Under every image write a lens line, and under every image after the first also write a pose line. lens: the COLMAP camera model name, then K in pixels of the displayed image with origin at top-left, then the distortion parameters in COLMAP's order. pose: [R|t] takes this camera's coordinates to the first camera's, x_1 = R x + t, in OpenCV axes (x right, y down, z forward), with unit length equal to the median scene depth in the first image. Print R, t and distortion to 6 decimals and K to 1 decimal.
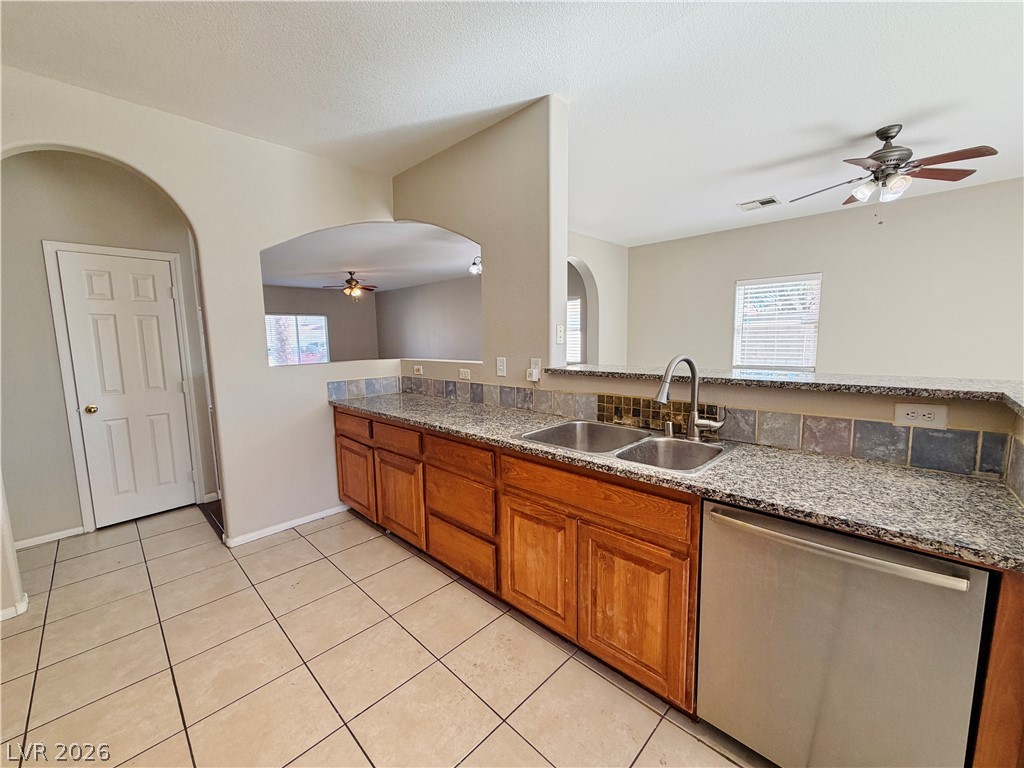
lens RADIAL K [[409.3, 0, 510.6], [0, 409.3, 383.0], [0, 0, 1]] dist [-0.001751, -0.000106]
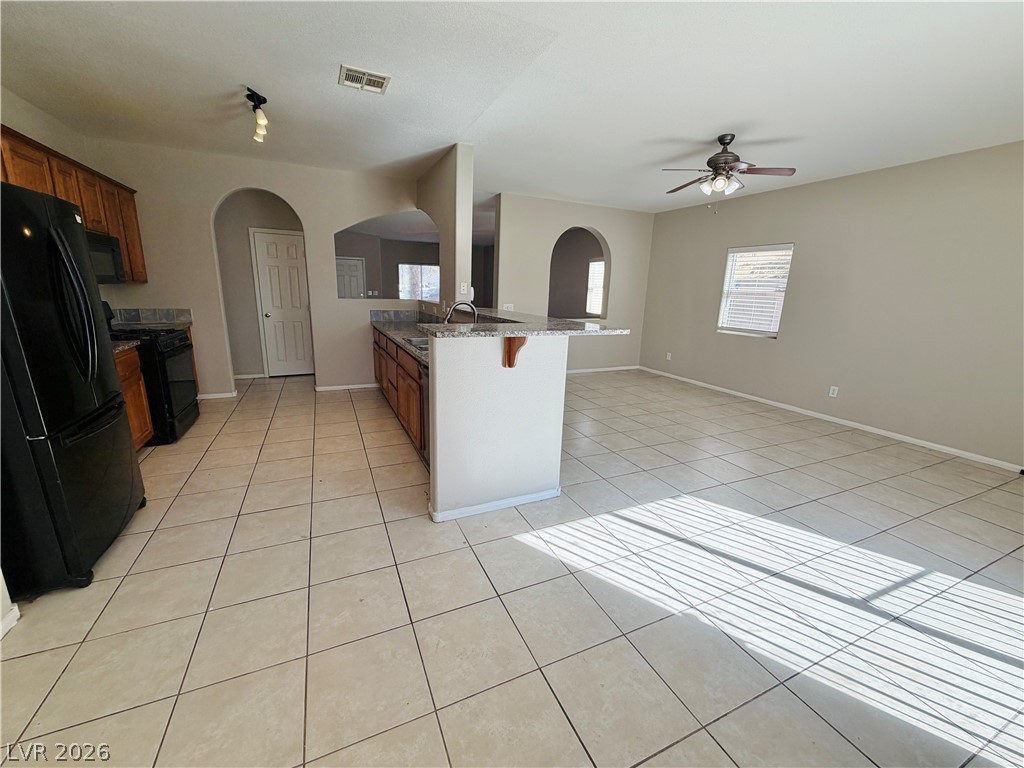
lens RADIAL K [[409.3, 0, 510.6], [0, 409.3, 383.0], [0, 0, 1]] dist [-0.001751, -0.000106]
pose [[0.932122, 0.128714, -0.338500, 0.763767], [-0.089151, 0.987498, 0.130000, 0.025495], [0.351000, -0.090998, 0.931943, -0.448634]]
